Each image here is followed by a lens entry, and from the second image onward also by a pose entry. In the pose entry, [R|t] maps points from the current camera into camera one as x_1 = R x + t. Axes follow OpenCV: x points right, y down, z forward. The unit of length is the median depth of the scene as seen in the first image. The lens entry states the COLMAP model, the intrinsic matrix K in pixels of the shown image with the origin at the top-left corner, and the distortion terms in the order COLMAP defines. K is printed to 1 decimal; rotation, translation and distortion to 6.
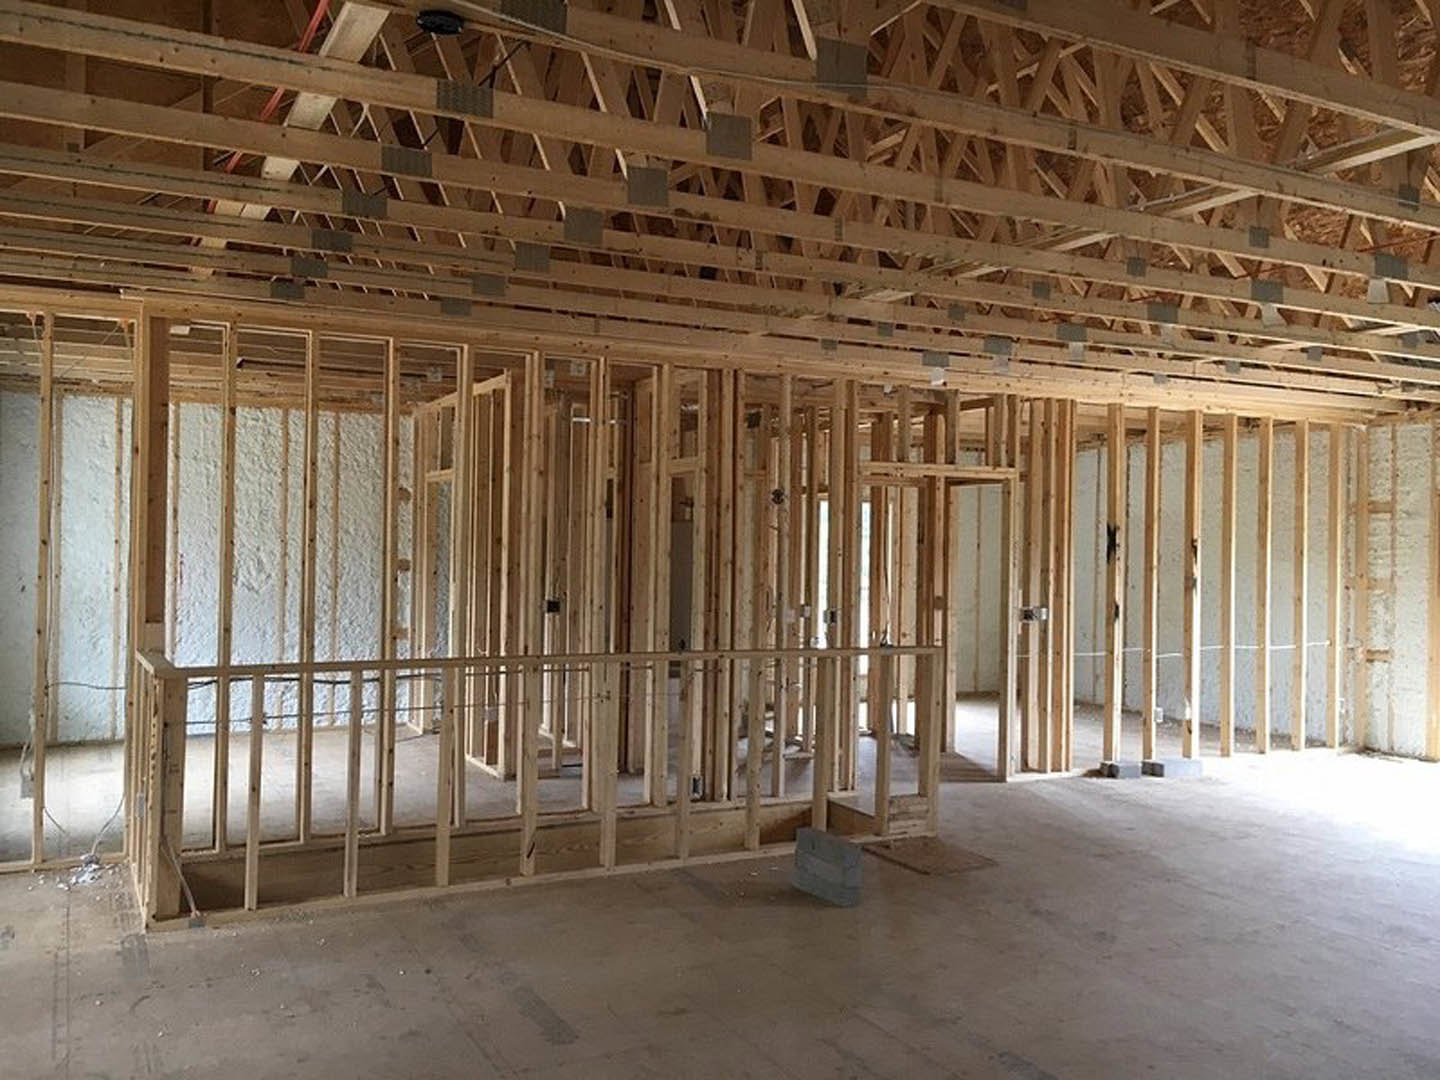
lens RADIAL K [[1241.0, 0, 721.8], [0, 1241.0, 538.0], [0, 0, 1]] dist [0.062125, -0.060523]
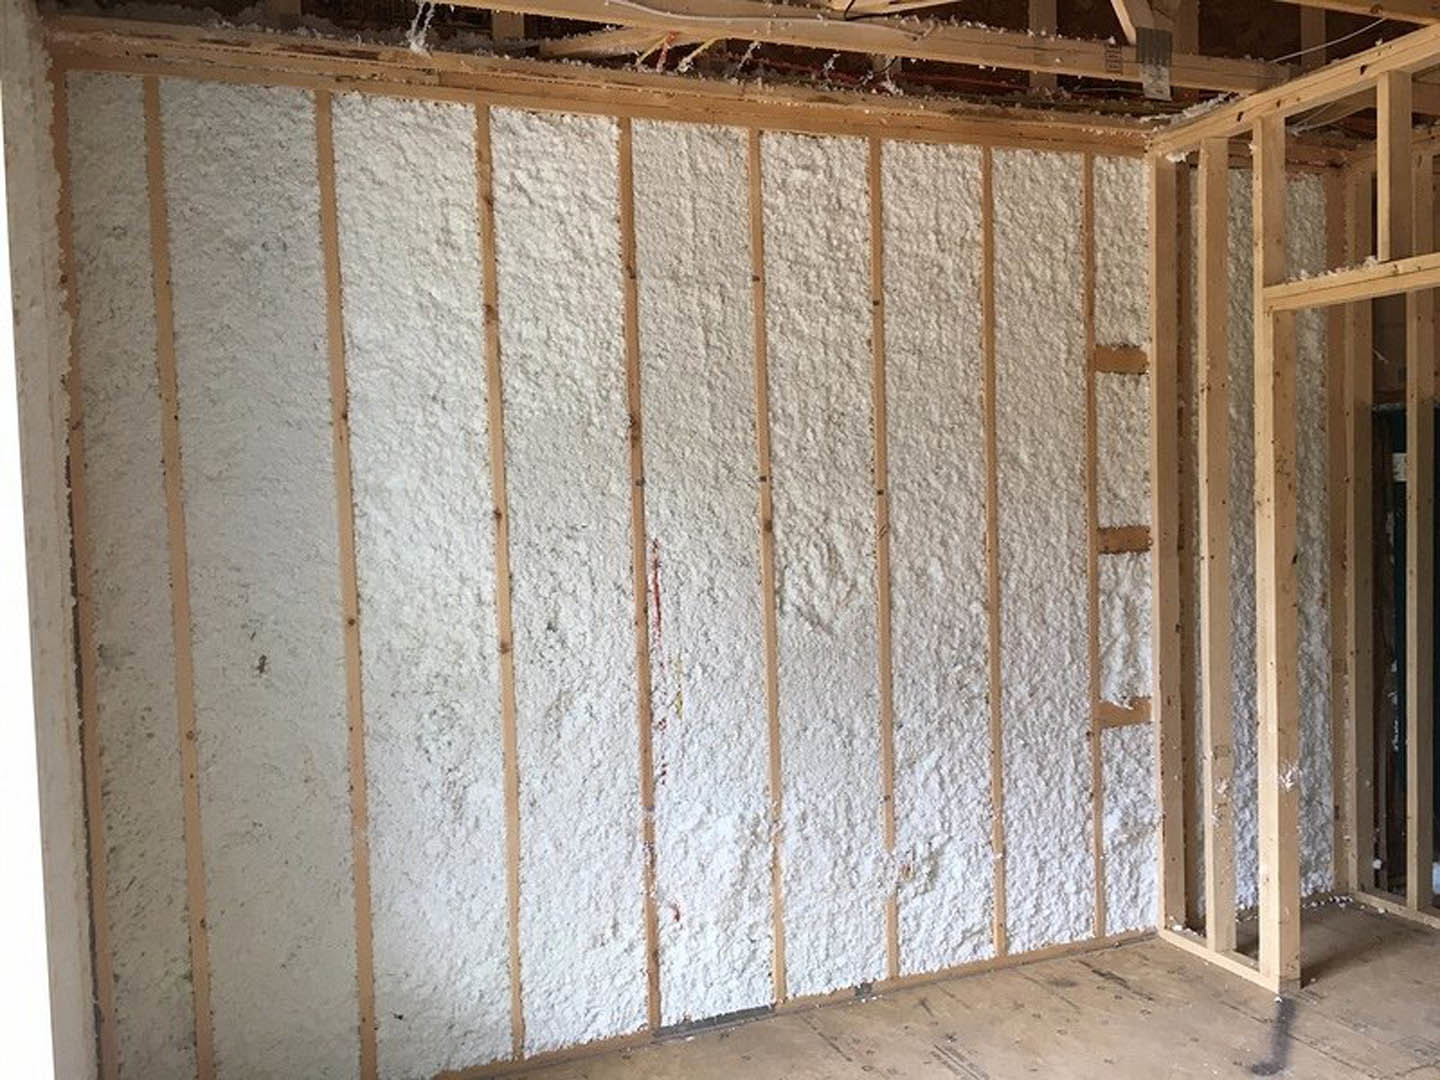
lens RADIAL K [[1241.0, 0, 719.6], [0, 1241.0, 540.7], [0, 0, 1]] dist [0.062125, -0.060523]
pose [[0.993743, -0.039248, -0.104568, -0.362121], [0.045184, 0.997463, 0.055014, -0.006021], [0.102144, -0.059394, 0.992995, 0.619249]]
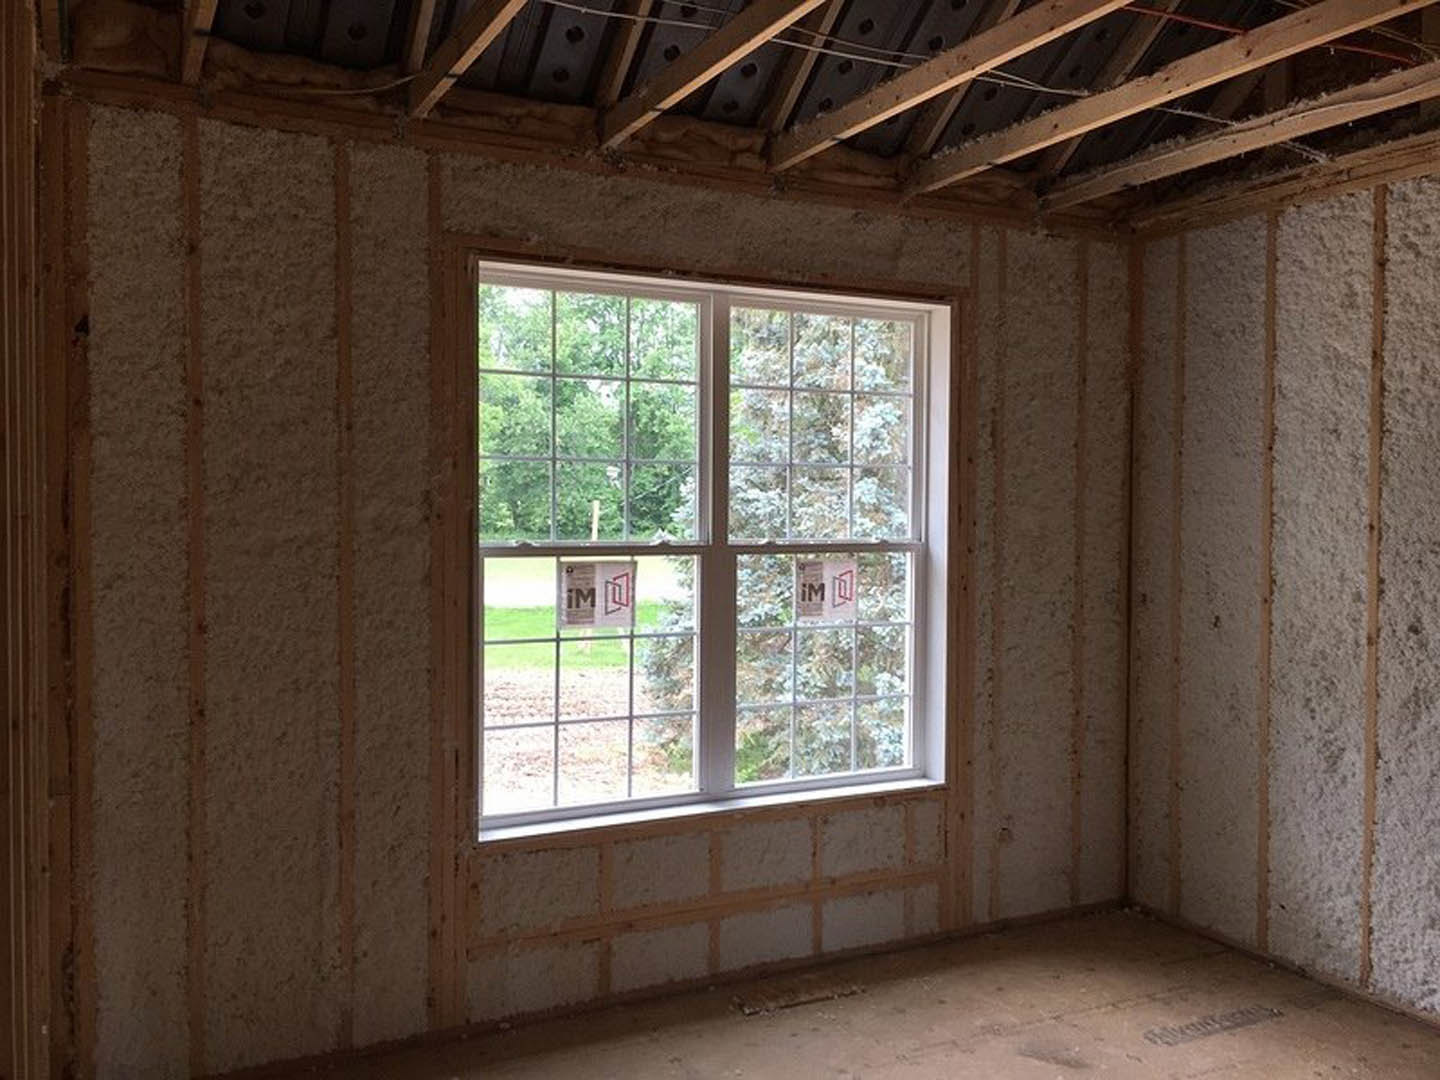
lens RADIAL K [[1241.0, 0, 712.5], [0, 1241.0, 541.6], [0, 0, 1]] dist [0.062125, -0.060523]
pose [[-0.017478, 0.016895, -0.999704, -0.051335], [0.004577, 0.999848, 0.016818, -0.000407], [0.999837, -0.004282, -0.017553, 0.743384]]
